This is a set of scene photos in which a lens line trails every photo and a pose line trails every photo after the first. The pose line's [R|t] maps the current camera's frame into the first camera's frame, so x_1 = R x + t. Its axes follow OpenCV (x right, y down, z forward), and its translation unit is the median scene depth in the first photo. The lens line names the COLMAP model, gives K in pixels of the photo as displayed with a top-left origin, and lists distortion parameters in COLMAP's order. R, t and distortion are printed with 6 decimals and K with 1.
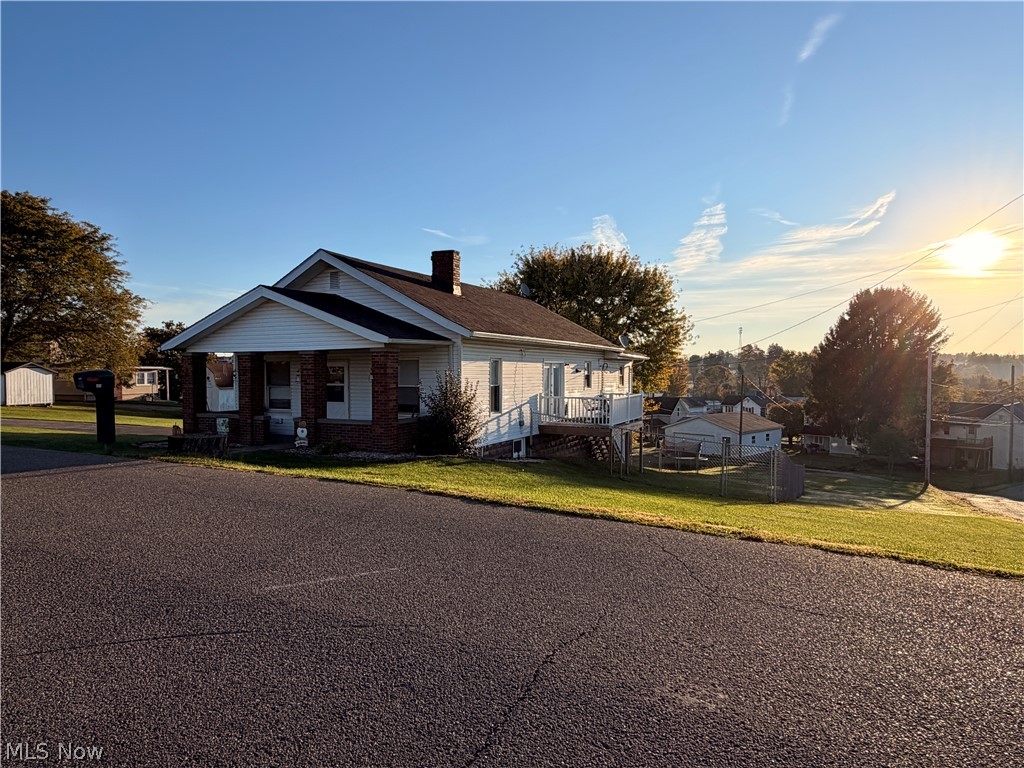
lens RADIAL K [[651.6, 0, 511.5], [0, 651.6, 383.8], [0, 0, 1]] dist [-0.006169, -0.000950]
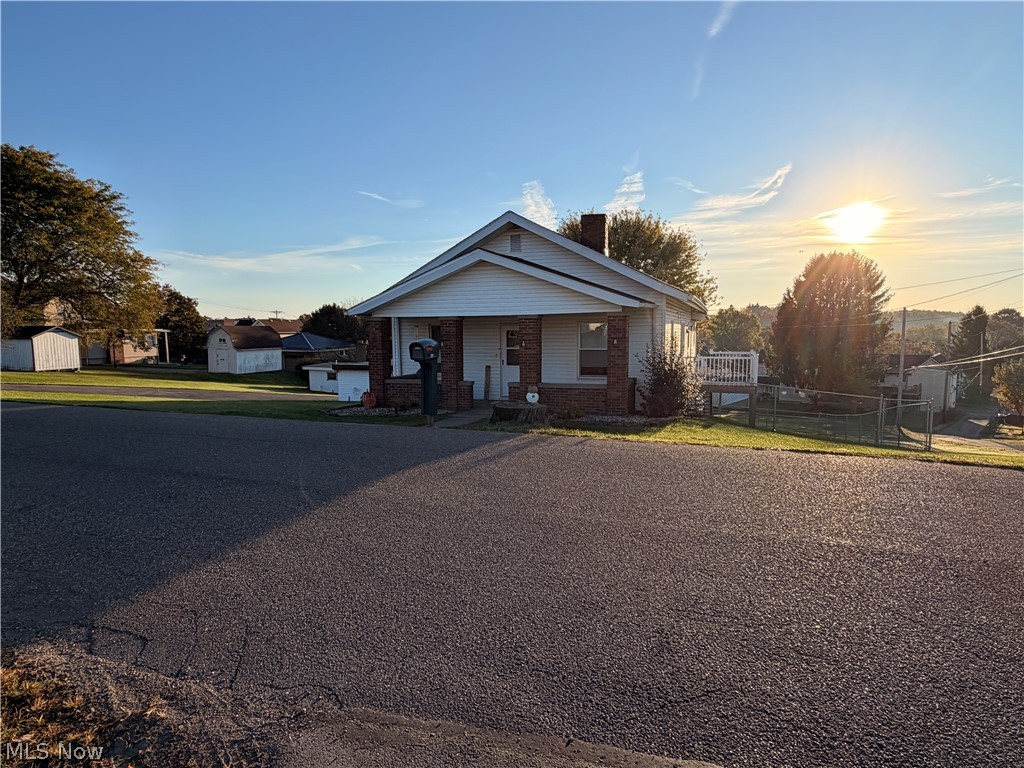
lens RADIAL K [[604.7, 0, 513.0], [0, 604.7, 385.9], [0, 0, 1]] dist [-0.006712, -0.001162]
pose [[0.994208, -0.018328, 0.105895, -0.226274], [0.010397, 0.997132, 0.074961, -0.006595], [-0.106965, -0.073426, 0.991548, 0.040559]]
